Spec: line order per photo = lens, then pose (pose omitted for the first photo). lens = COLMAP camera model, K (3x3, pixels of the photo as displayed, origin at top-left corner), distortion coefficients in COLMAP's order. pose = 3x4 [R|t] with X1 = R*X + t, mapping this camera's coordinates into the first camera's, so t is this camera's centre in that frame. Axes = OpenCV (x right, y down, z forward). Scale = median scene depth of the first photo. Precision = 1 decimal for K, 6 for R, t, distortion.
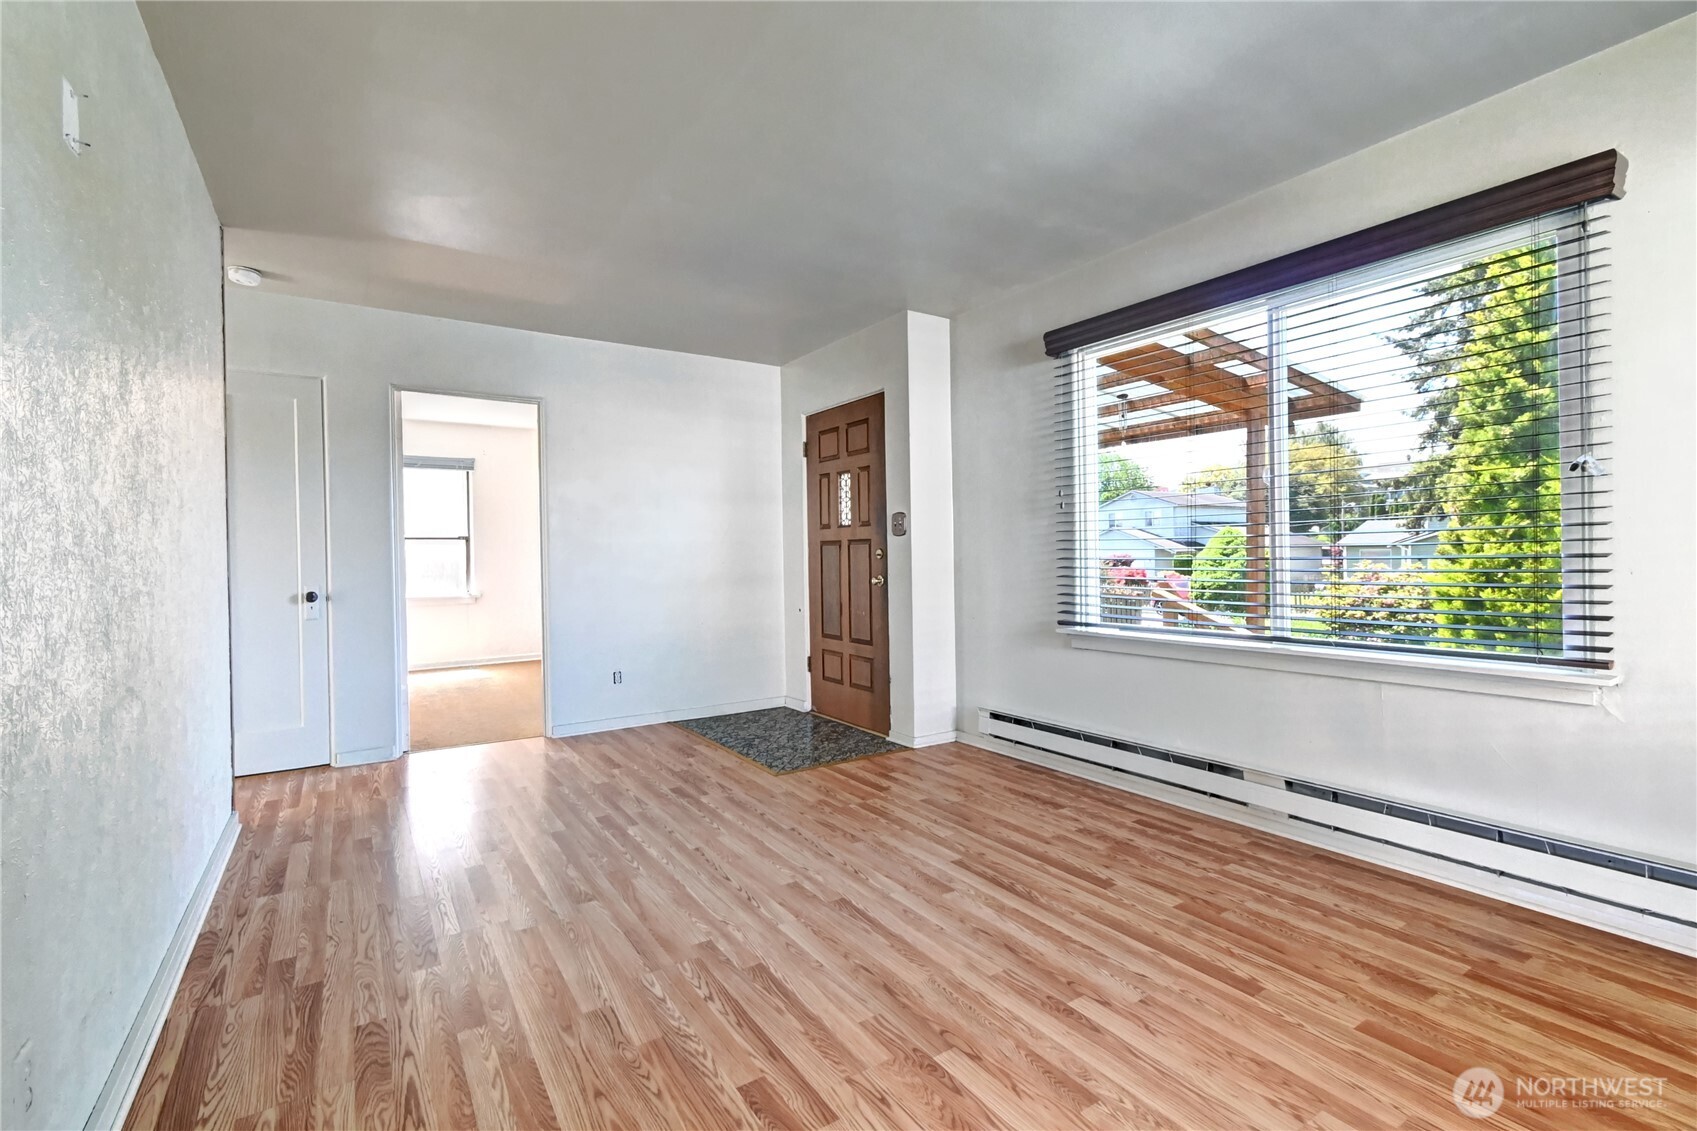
lens RADIAL K [[752.3, 0, 848.5], [0, 752.3, 565.5], [0, 0, 1]] dist [0.003263, 0.000049]
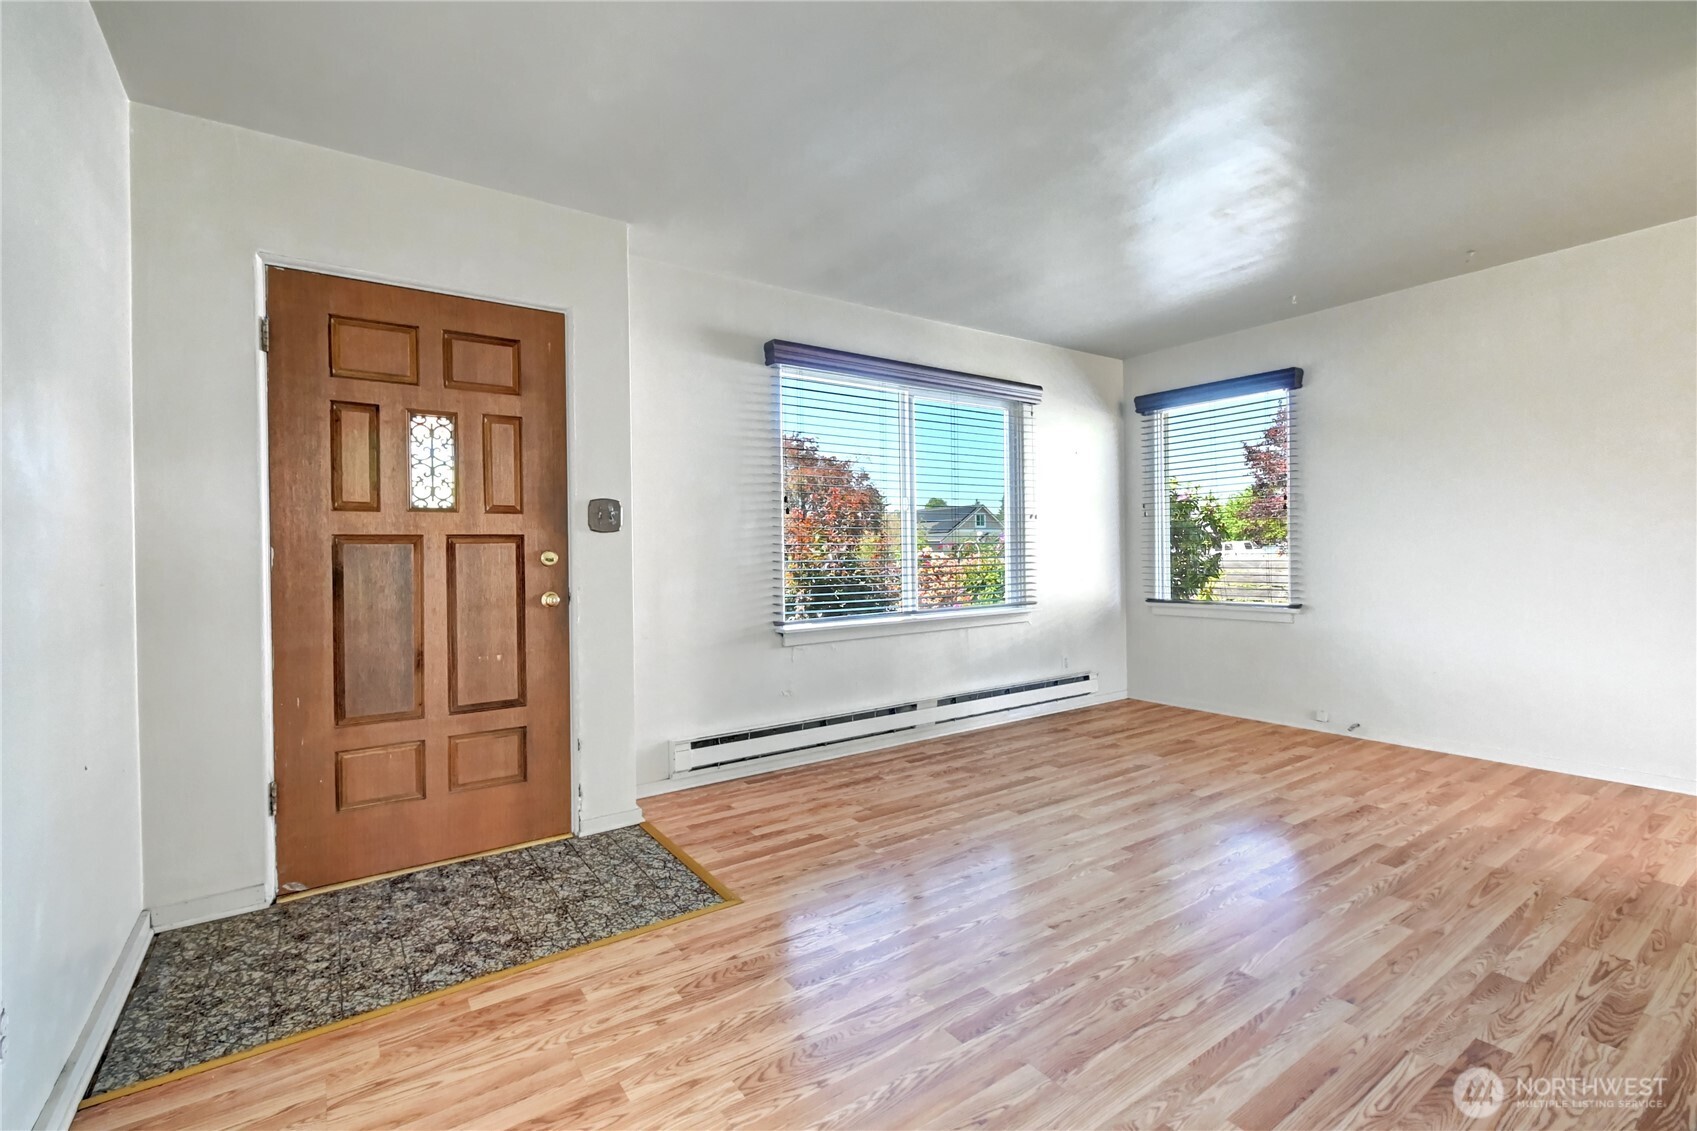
lens RADIAL K [[749.0, 0, 834.4], [0, 749.0, 560.2], [0, 0, 1]] dist [0.009996, -0.007986]
pose [[-0.016540, 0.006234, 0.999844, -0.958015], [0.031528, 0.999487, -0.005710, -0.003879], [-0.999366, 0.031429, -0.016728, 1.206109]]
